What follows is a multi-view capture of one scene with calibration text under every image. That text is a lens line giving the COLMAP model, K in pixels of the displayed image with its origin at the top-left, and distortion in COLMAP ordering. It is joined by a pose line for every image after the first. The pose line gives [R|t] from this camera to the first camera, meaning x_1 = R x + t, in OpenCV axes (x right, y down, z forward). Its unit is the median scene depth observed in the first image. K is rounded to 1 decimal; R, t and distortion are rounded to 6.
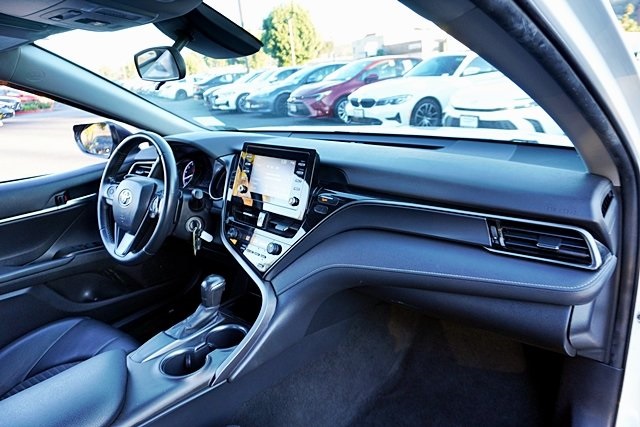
lens RADIAL K [[422.6, 0, 318.1], [0, 422.6, 215.4], [0, 0, 1]] dist [-0.027451, 0.014412]
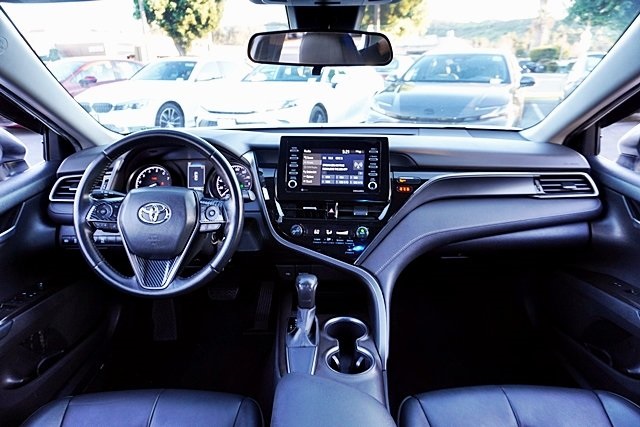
lens RADIAL K [[422.6, 0, 318.9], [0, 422.6, 213.4], [0, 0, 1]] dist [-0.027451, 0.014412]
pose [[0.776264, -0.150129, 0.612271, -0.106320], [0.161897, 0.986131, 0.036540, -0.003710], [-0.609265, 0.070760, 0.789803, 0.032995]]
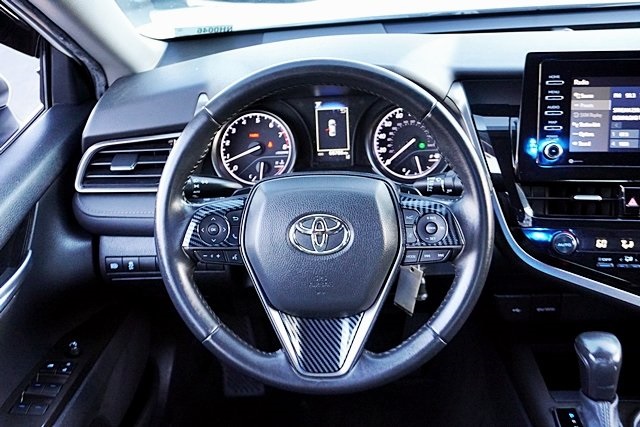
lens RADIAL K [[672.3, 0, 318.6], [0, 672.3, 208.3], [0, 0, 1]] dist [0.009288, 0.000000]
pose [[0.801223, -0.257603, 0.540076, -0.120312], [0.193066, 0.965607, 0.174151, -0.026806], [-0.566363, -0.035263, 0.823401, 0.076003]]
